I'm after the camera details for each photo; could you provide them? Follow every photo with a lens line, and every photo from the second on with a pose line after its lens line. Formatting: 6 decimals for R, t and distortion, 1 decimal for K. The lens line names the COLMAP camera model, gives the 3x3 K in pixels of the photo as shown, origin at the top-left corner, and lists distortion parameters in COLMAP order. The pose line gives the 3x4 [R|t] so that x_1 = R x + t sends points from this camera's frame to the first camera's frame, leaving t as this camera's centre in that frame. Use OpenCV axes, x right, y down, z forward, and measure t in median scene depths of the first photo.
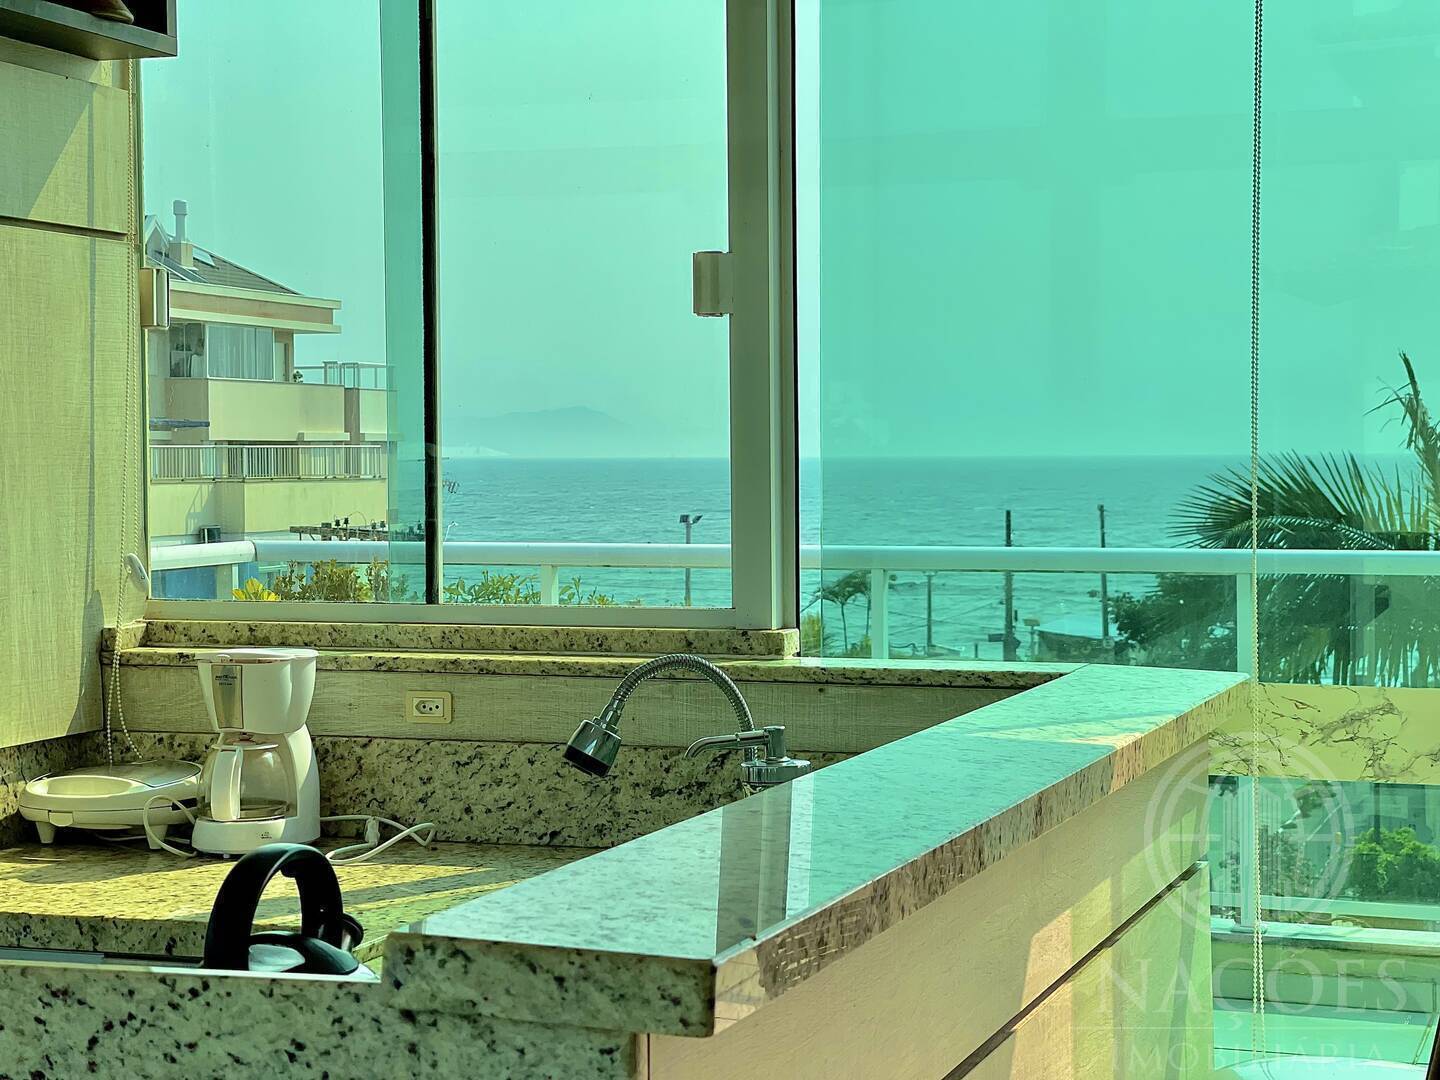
lens RADIAL K [[2657.5, 0, 721.3], [0, 2657.5, 508.6], [0, 0, 1]] dist [0.272770, -0.189519]
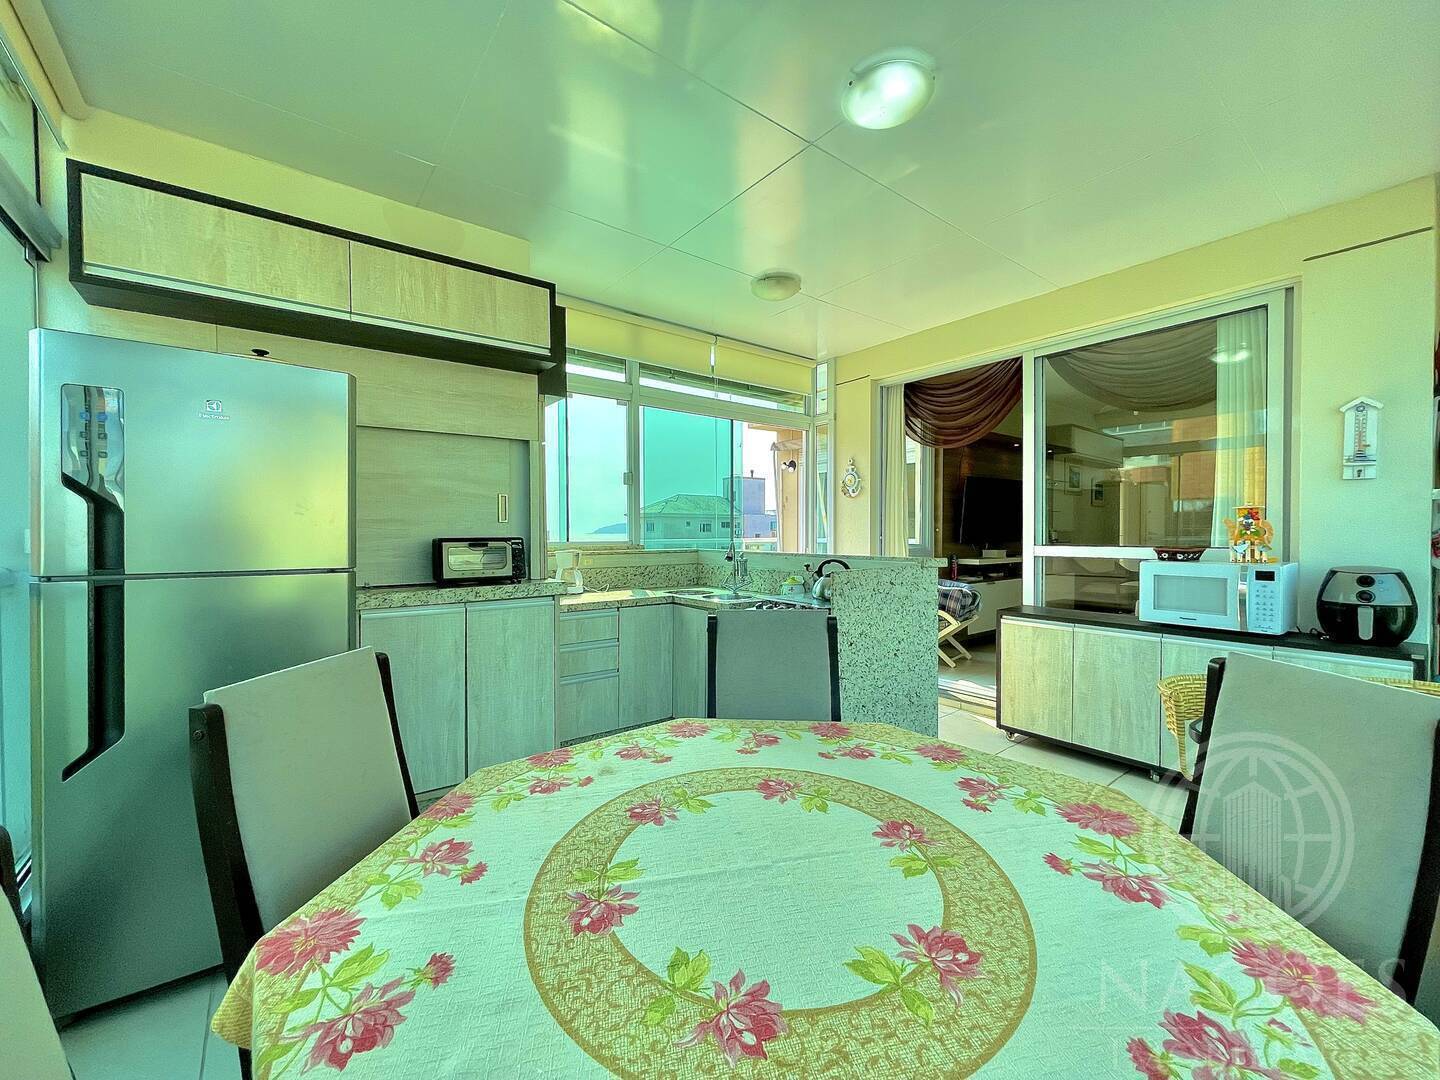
lens RADIAL K [[580.0, 0, 716.5], [0, 580.0, 535.0], [0, 0, 1]] dist [-0.000090, 0.000004]
pose [[0.544290, -0.001238, 0.838896, -0.834478], [0.016936, 0.999811, -0.009513, 0.038832], [-0.838726, 0.019385, 0.544208, 0.237409]]
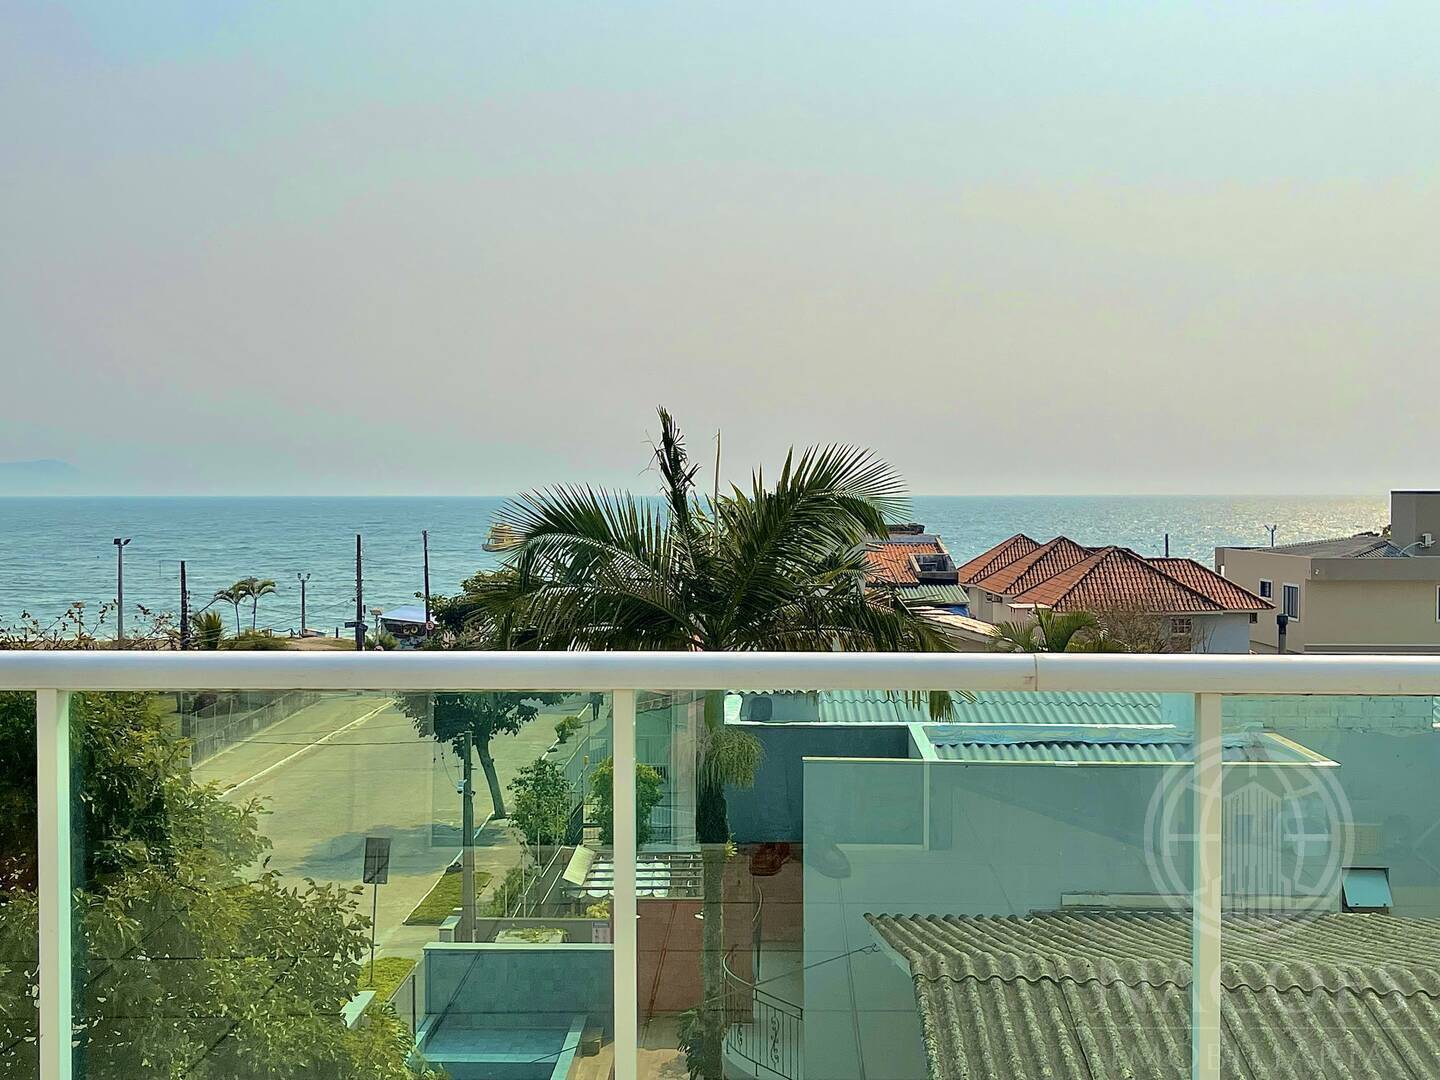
lens RADIAL K [[1768.6, 0, 720.0], [0, 1768.6, 540.0], [0, 0, 1]] dist [0.131372, -0.486293]
pose [[0.953583, -0.004848, 0.301090, 0.164903], [0.003310, 0.999979, 0.005618, -0.029971], [-0.301111, -0.004361, 0.953579, 1.098496]]
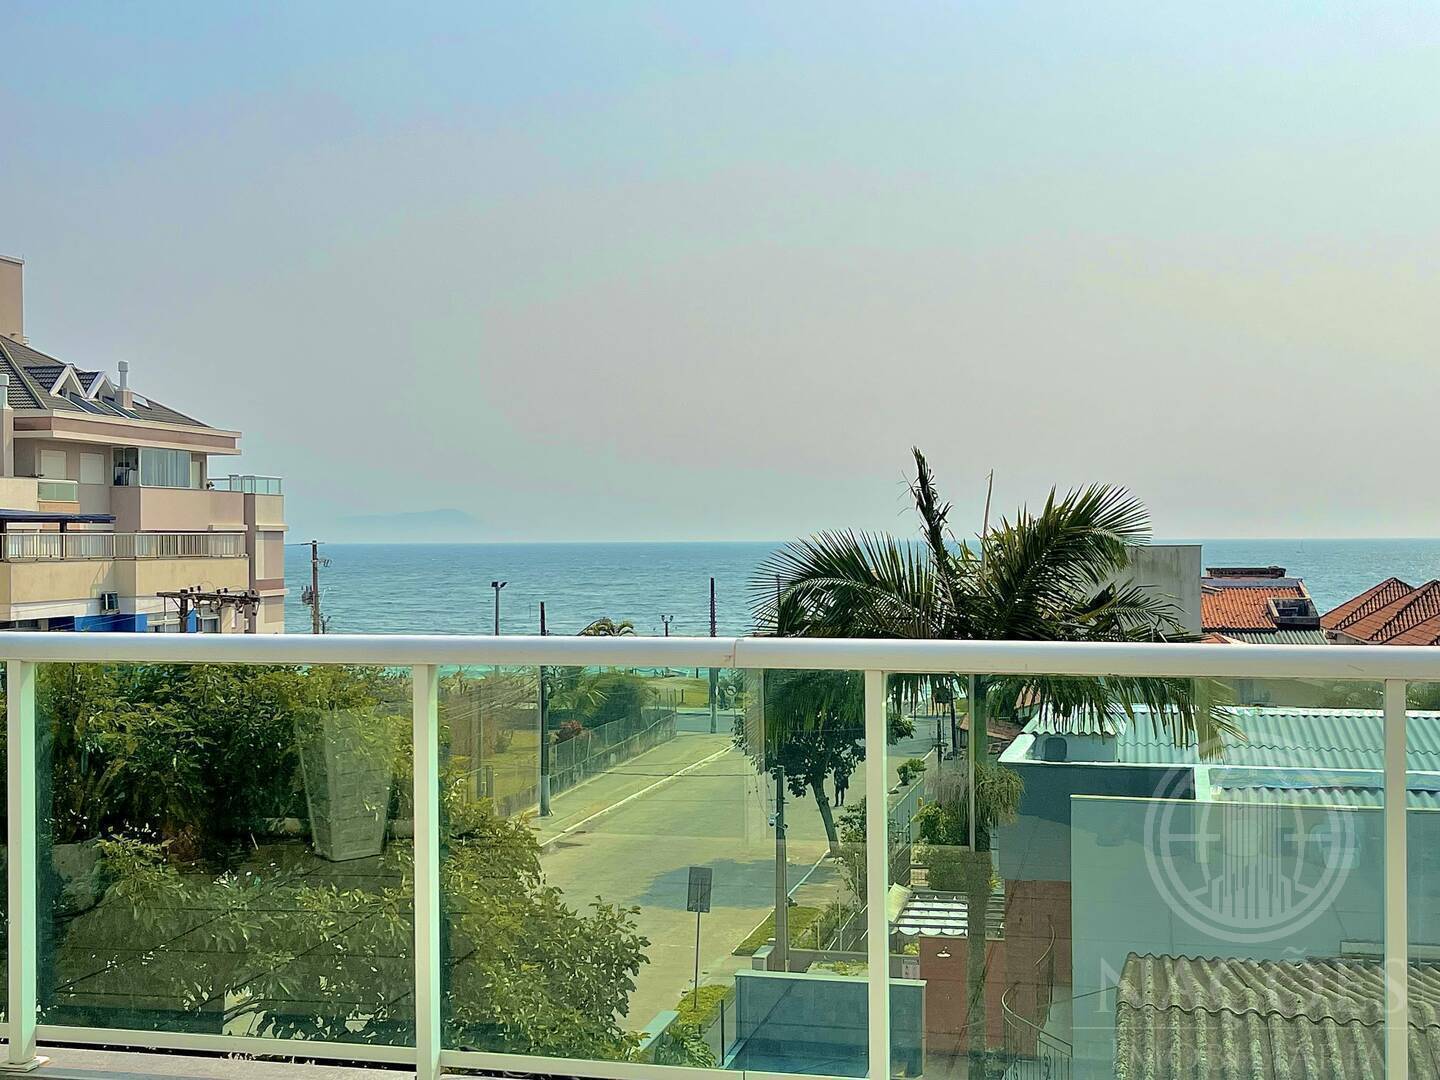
lens RADIAL K [[1768.6, 0, 720.0], [0, 1768.6, 540.0], [0, 0, 1]] dist [0.131372, -0.486293]
pose [[0.995257, -0.001160, 0.097277, 0.440641], [0.003163, 0.999786, -0.020435, -0.006873], [-0.097232, 0.020646, 0.995048, 0.835461]]
